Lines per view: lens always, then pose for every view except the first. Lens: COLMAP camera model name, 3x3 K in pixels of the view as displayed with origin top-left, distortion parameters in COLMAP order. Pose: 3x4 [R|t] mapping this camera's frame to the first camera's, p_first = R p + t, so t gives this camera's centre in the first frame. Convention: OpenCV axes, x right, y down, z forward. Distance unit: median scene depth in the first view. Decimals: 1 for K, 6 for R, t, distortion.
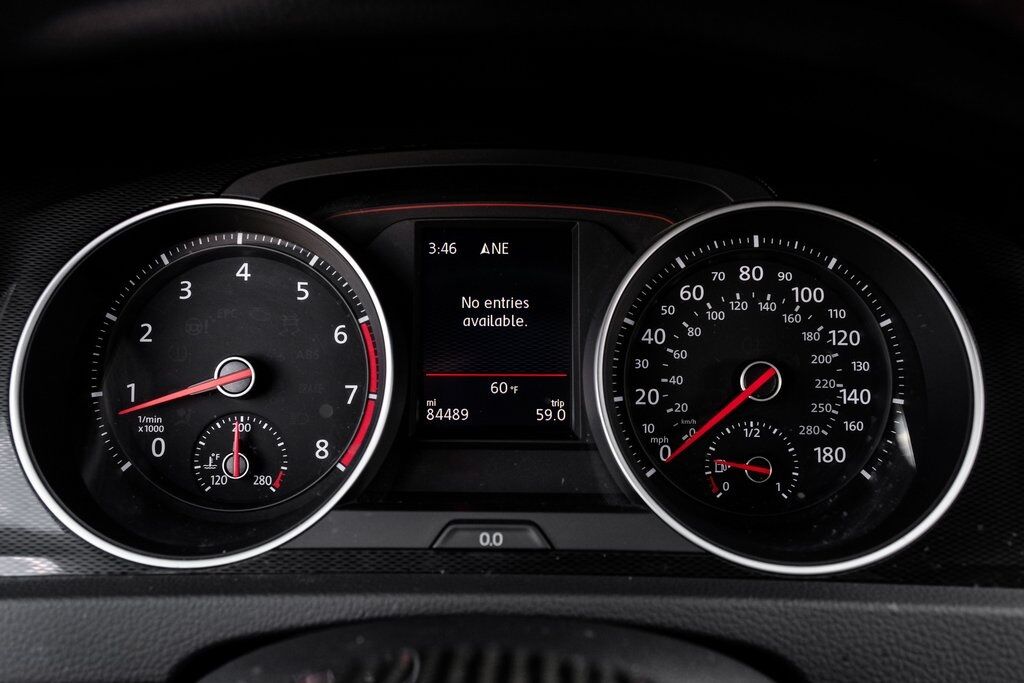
lens RADIAL K [[864.4, 0, 512.0], [0, 864.4, 341.5], [0, 0, 1]] dist [0.090525, 0.001177]
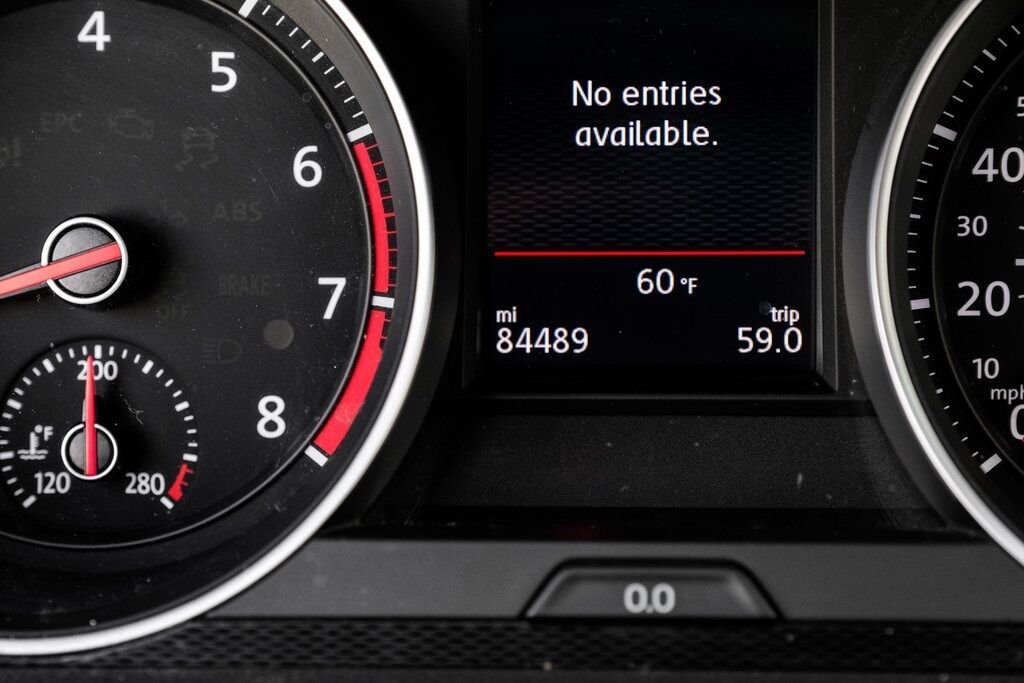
lens RADIAL K [[2397.2, 0, 512.0], [0, 2397.2, 341.5], [0, 0, 1]] dist [0.028368, 0.087573]
pose [[0.999191, -0.005863, -0.039779, -0.040808], [0.008714, 0.997375, 0.071877, -0.006243], [0.039253, -0.072165, 0.996620, -0.263041]]
